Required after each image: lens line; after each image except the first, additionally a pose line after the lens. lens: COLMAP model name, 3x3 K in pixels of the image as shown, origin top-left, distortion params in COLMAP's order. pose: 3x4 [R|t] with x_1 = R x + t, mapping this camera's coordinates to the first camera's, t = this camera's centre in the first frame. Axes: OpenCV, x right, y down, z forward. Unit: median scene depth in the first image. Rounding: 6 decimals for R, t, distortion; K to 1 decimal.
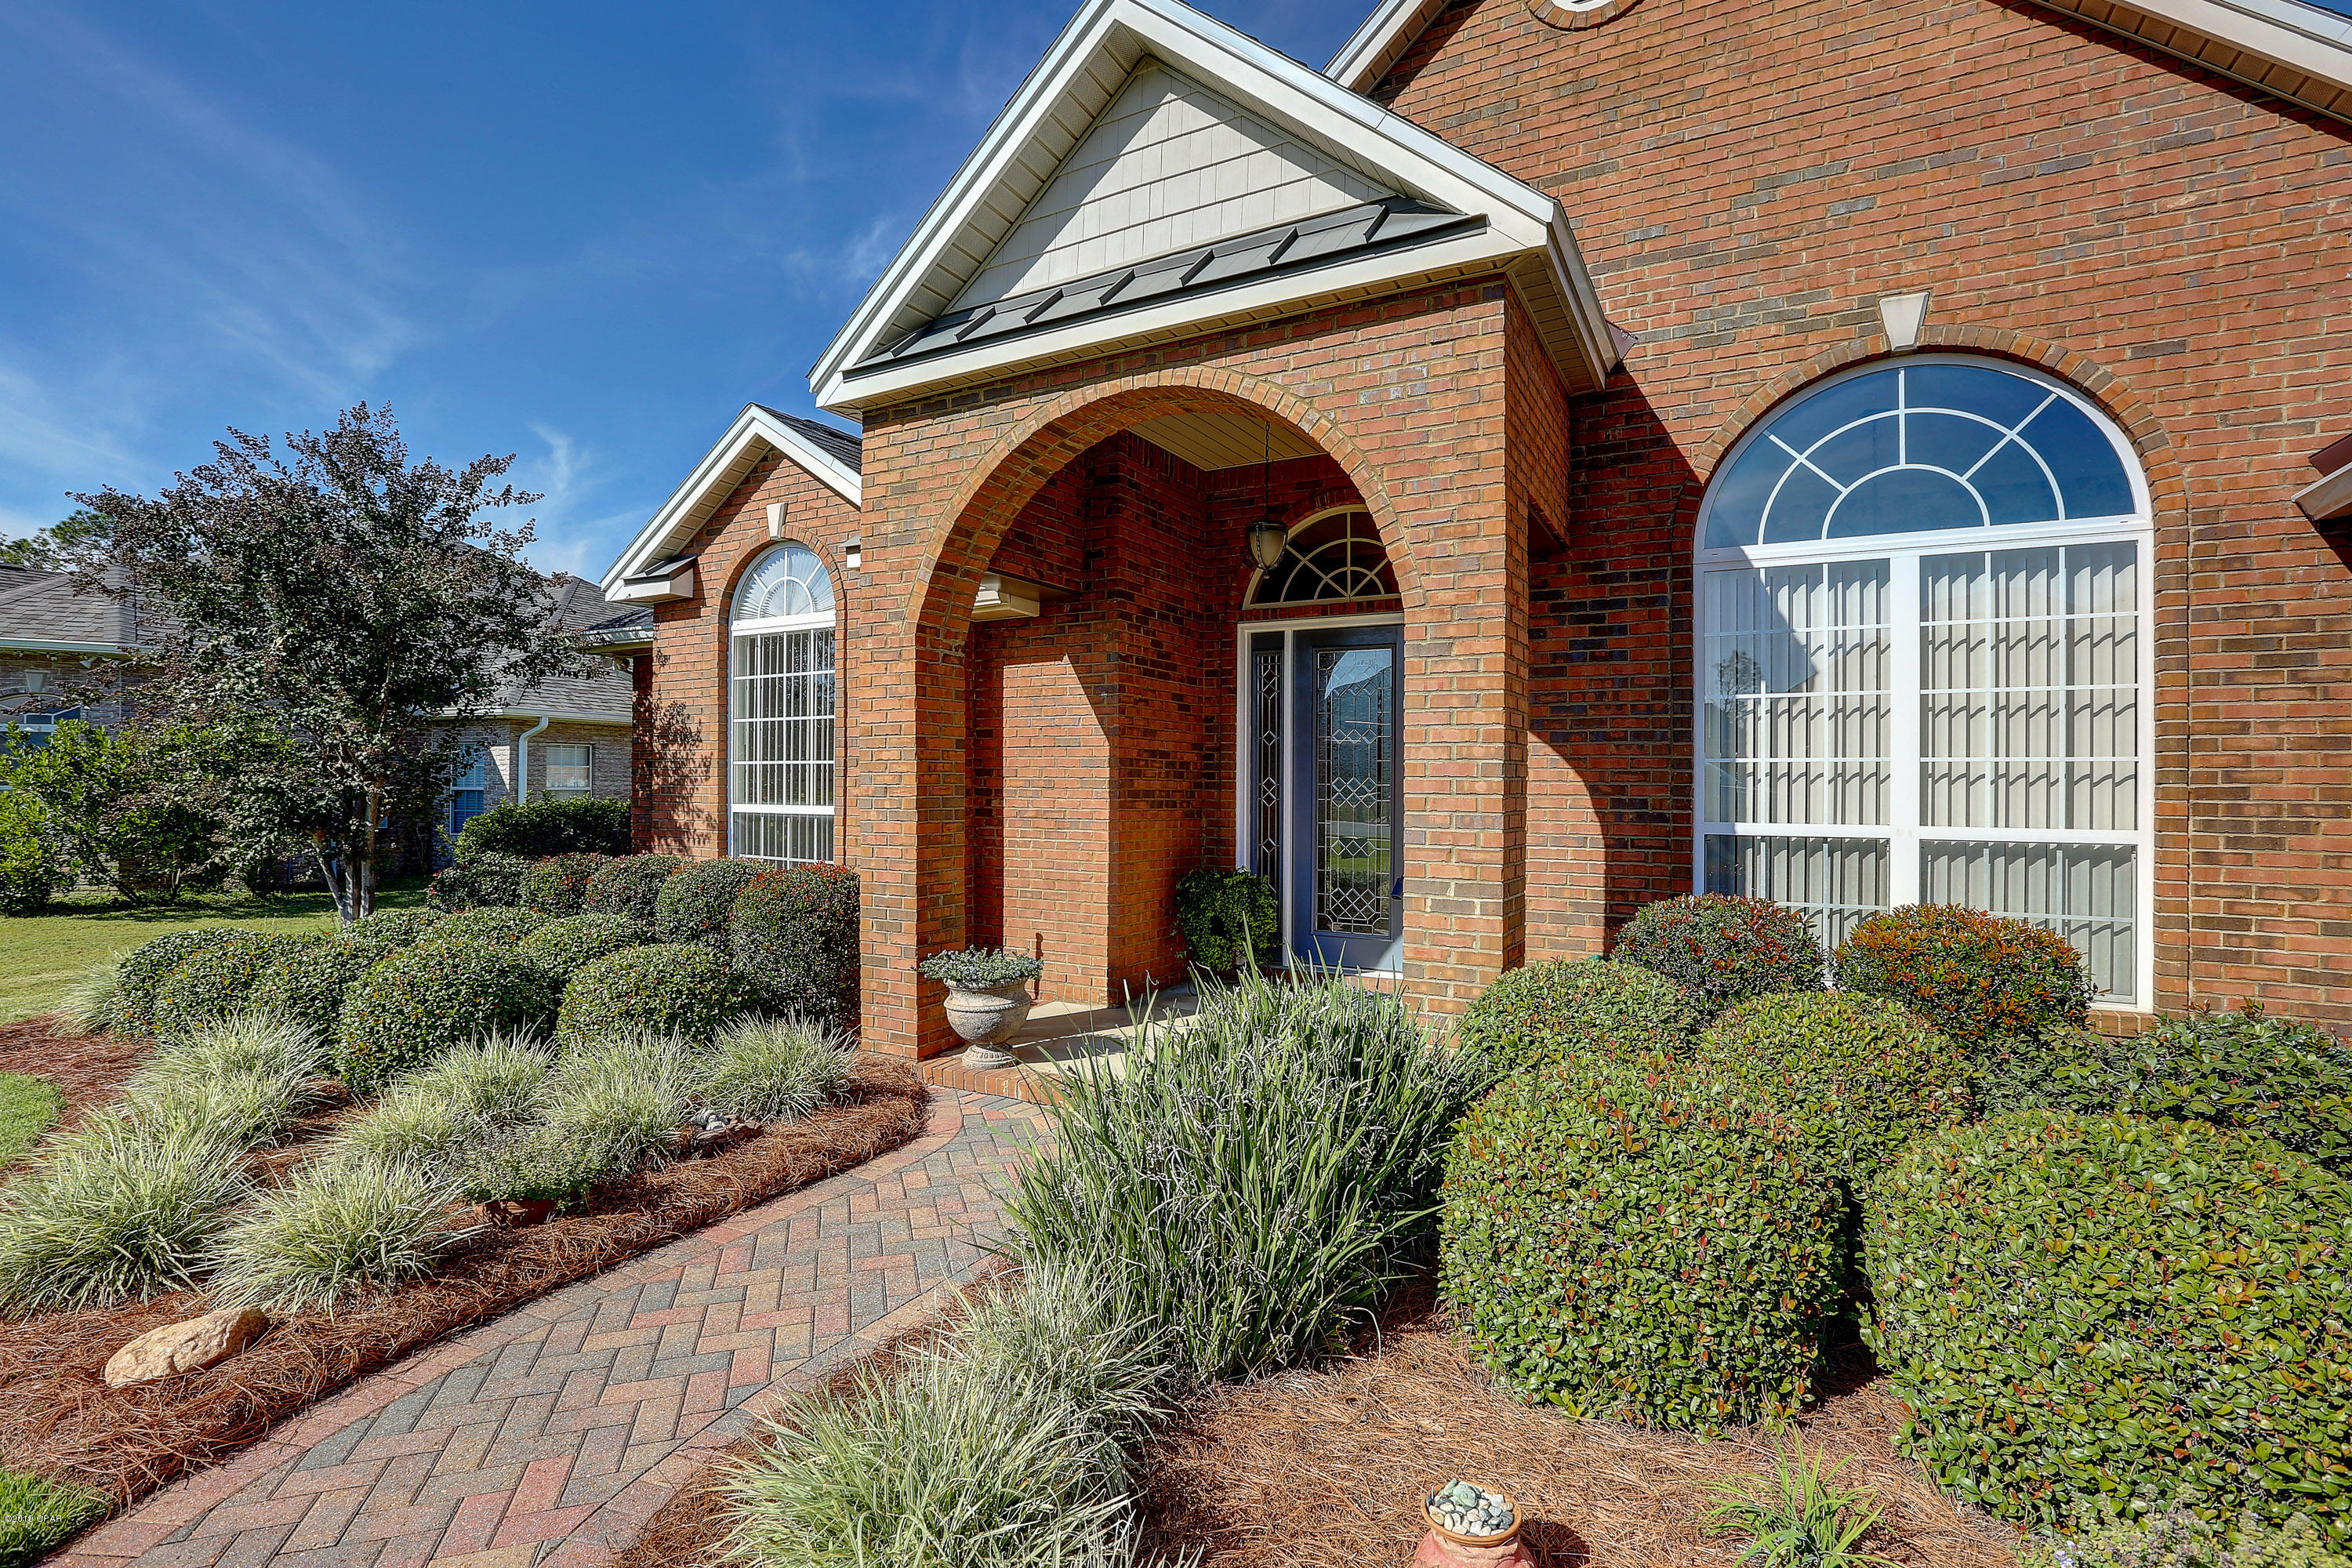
lens RADIAL K [[1075.6, 0, 1175.4], [0, 1075.6, 780.5], [0, 0, 1]] dist [-0.056311, 0.022166]
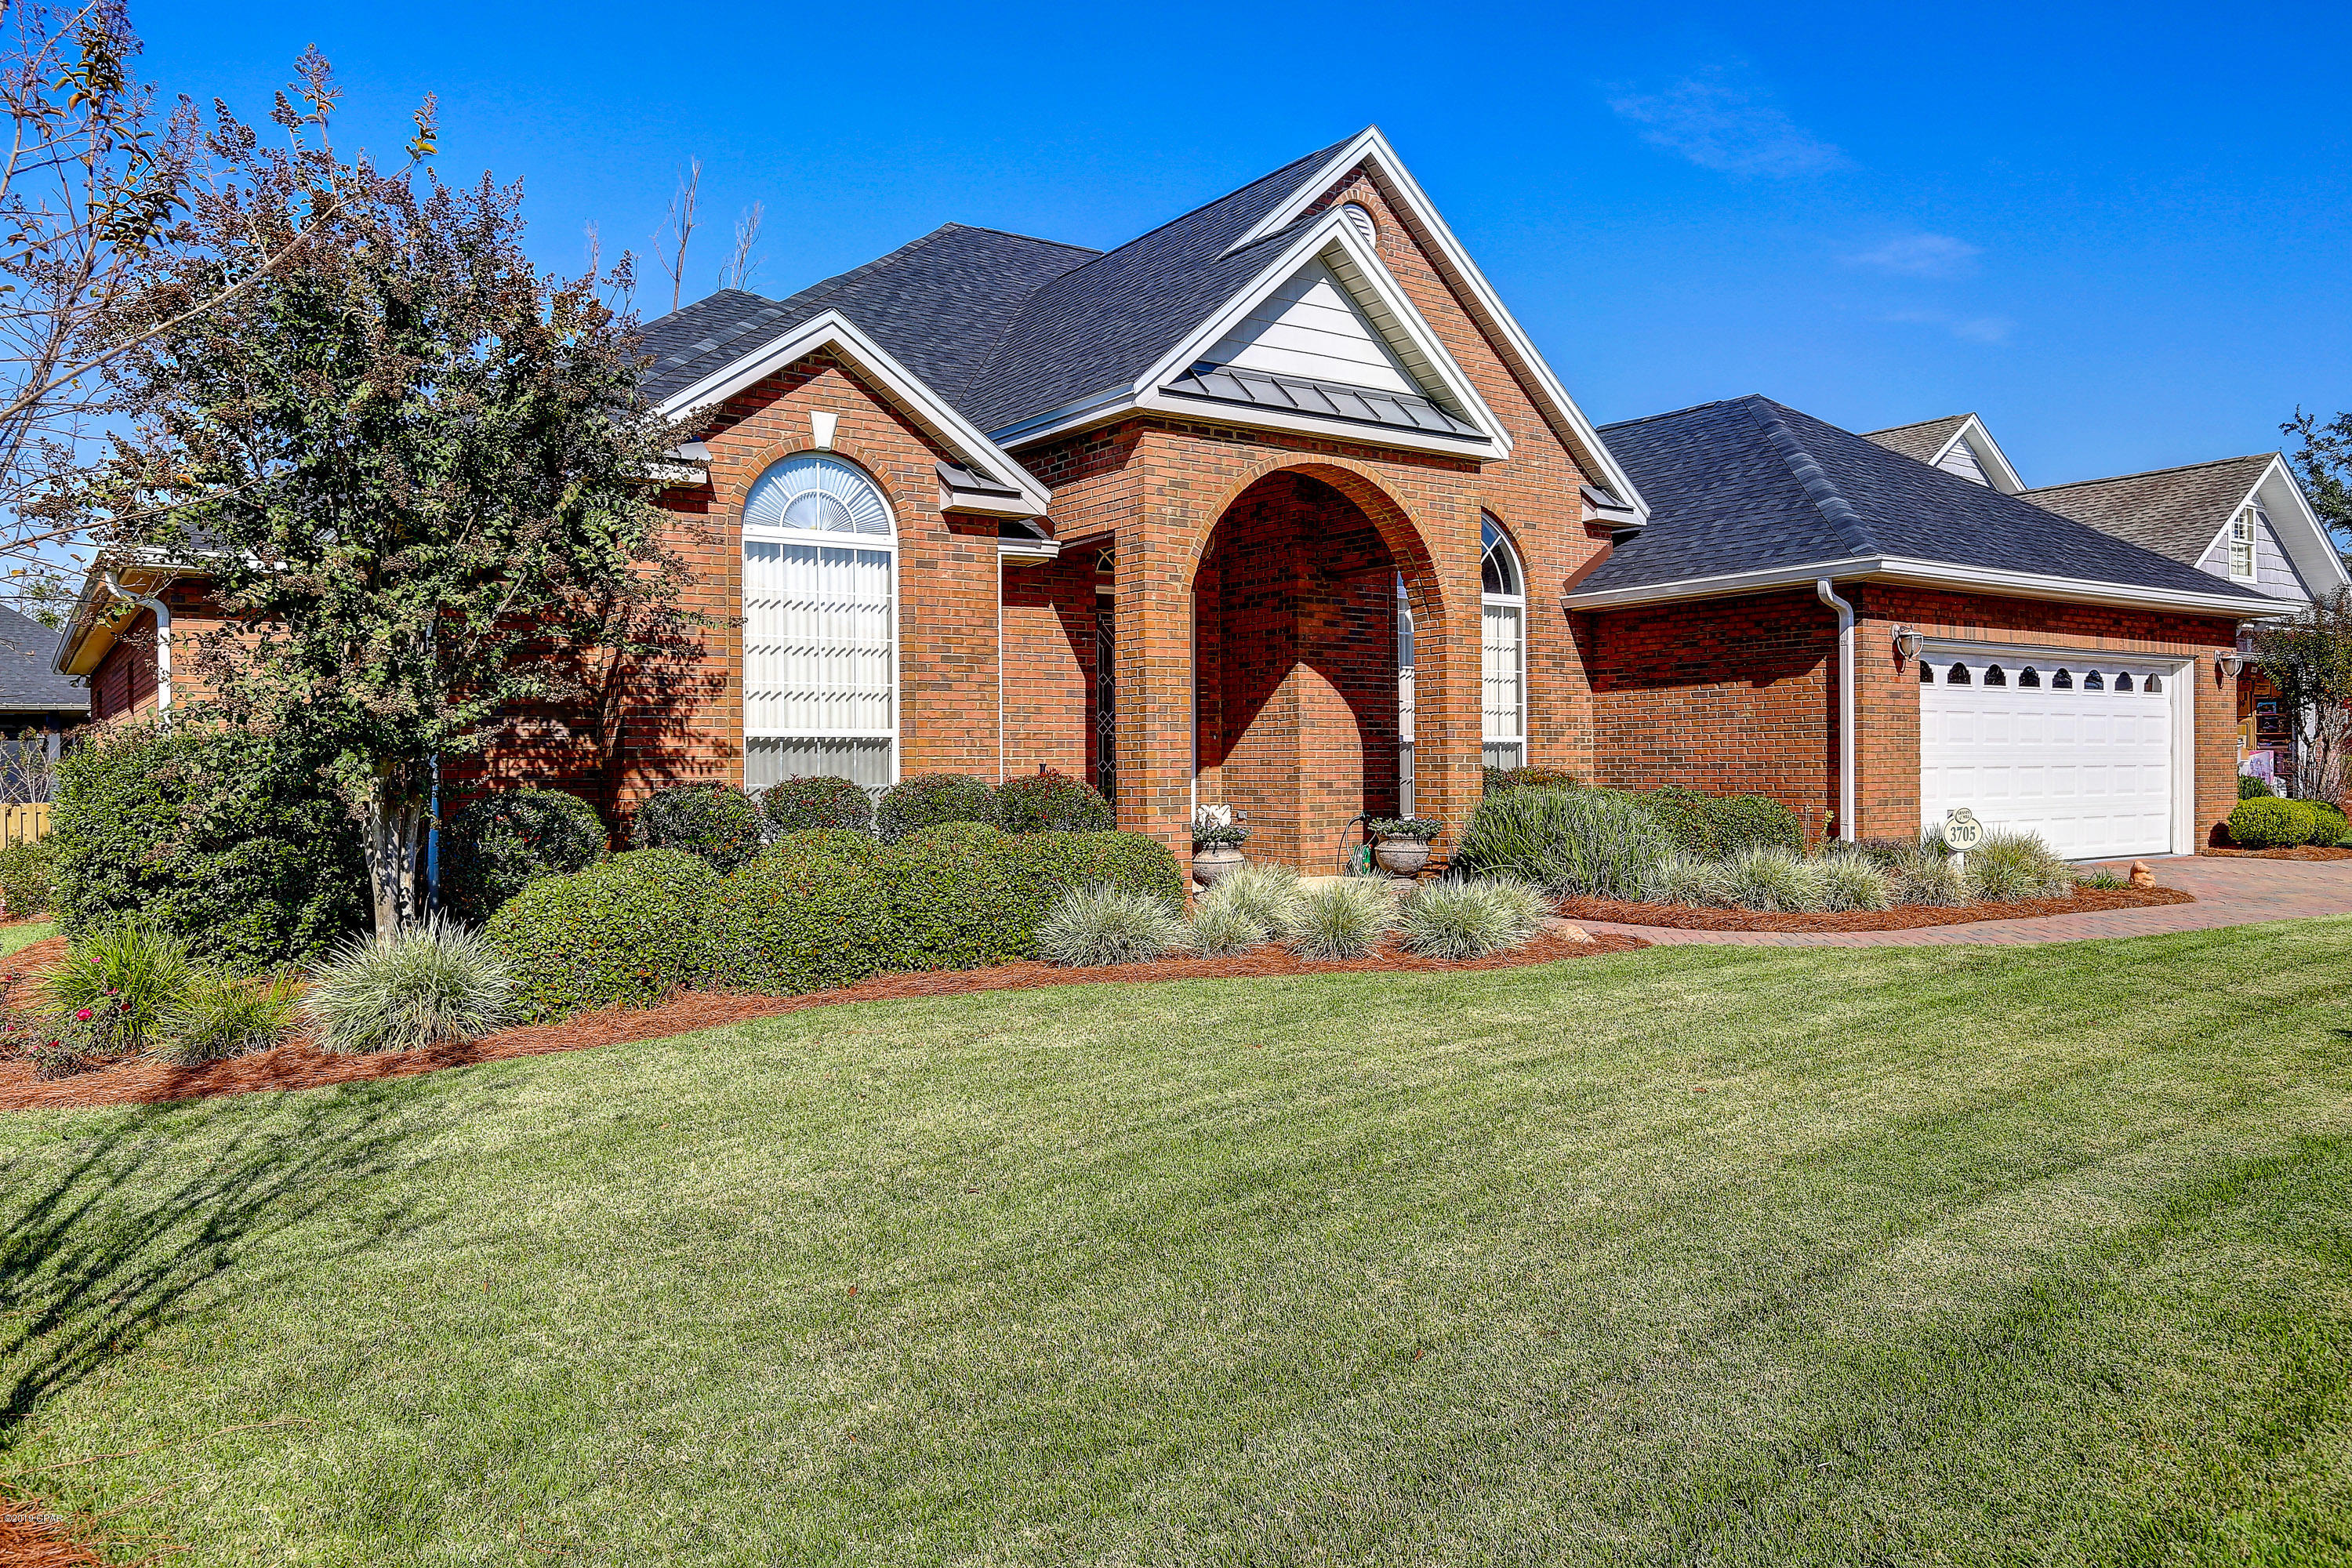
lens RADIAL K [[1675.7, 0, 1176.0], [0, 1675.7, 784.0], [0, 0, 1]] dist [-0.002175, -0.000276]
pose [[0.431045, -0.015132, 0.902203, -2.198921], [0.013436, 0.999856, 0.010351, 0.086113], [-0.902230, 0.007660, 0.431187, 0.089797]]
